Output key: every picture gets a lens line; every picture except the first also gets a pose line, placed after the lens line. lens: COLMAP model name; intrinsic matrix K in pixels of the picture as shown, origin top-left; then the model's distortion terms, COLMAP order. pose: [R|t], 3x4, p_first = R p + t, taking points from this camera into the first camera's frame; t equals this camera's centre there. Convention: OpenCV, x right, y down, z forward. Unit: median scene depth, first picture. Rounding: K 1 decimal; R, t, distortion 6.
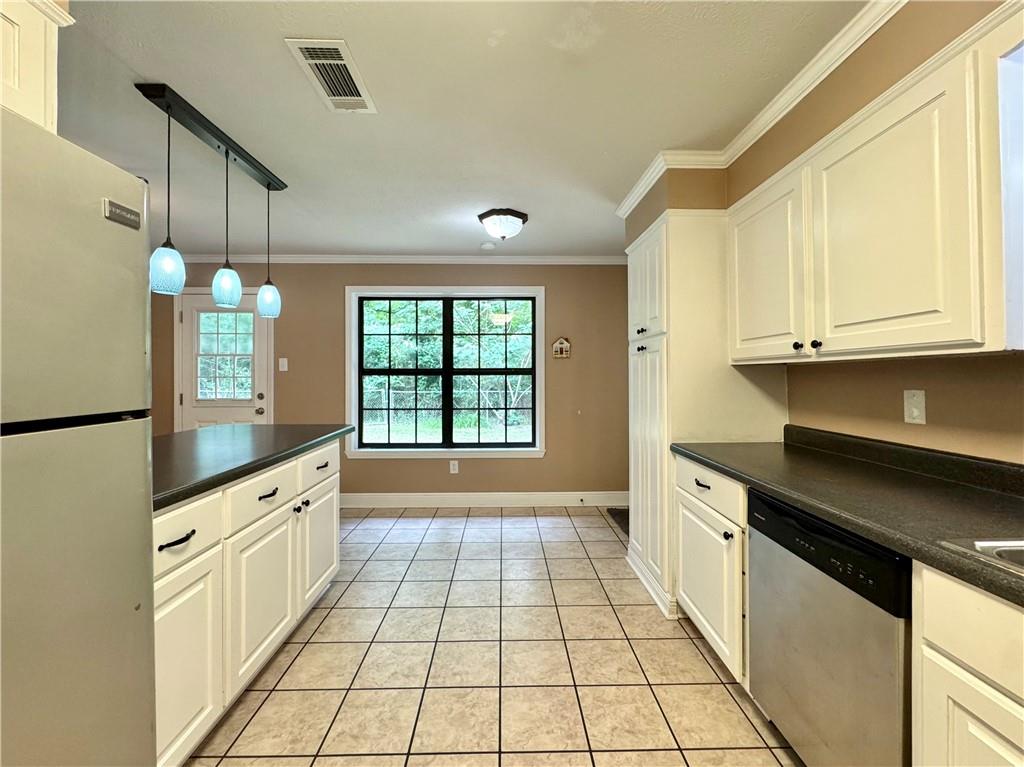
lens RADIAL K [[412.5, 0, 513.2], [0, 412.5, 379.9], [0, 0, 1]] dist [-0.000946, -0.000537]
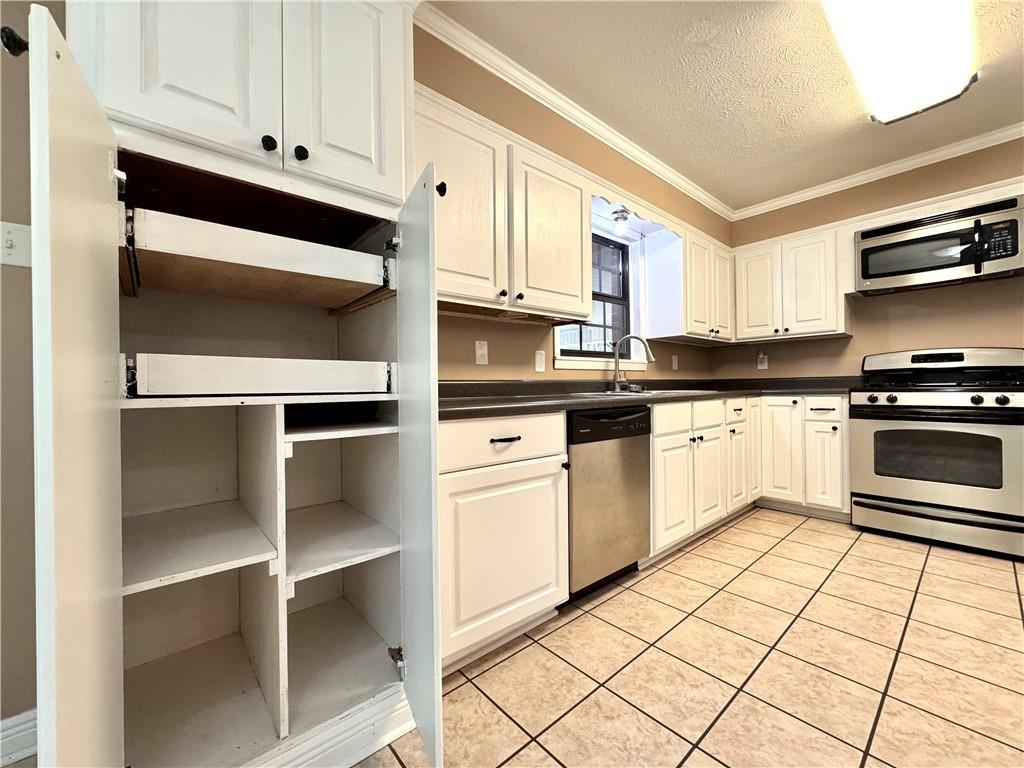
lens RADIAL K [[412.5, 0, 508.2], [0, 412.5, 385.4], [0, 0, 1]] dist [-0.000946, -0.000537]
pose [[-0.635854, 0.012838, 0.771702, -0.189779], [0.018320, 0.999831, -0.001539, 0.178794], [-0.771592, 0.013159, -0.635982, 1.795330]]
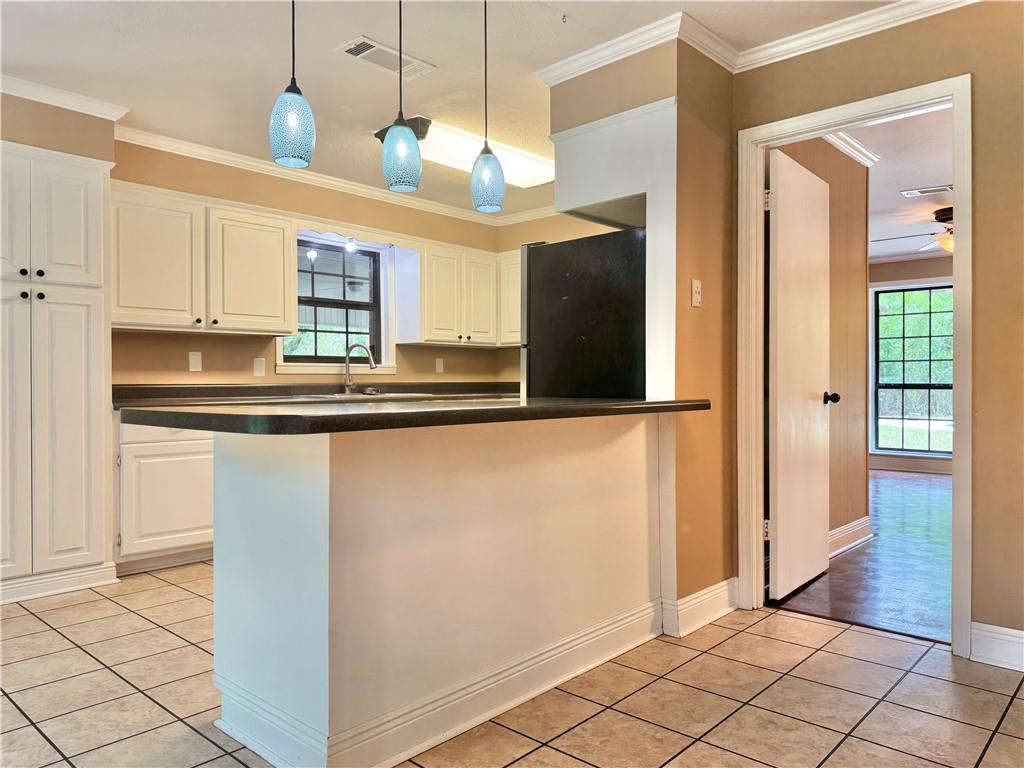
lens RADIAL K [[733.1, 0, 518.6], [0, 733.1, 381.9], [0, 0, 1]] dist [0.026455, -0.026940]
pose [[-0.725817, 0.005191, 0.687868, -2.137957], [0.007465, 0.999972, 0.000331, 0.157226], [-0.687847, 0.005375, -0.725836, 2.270201]]
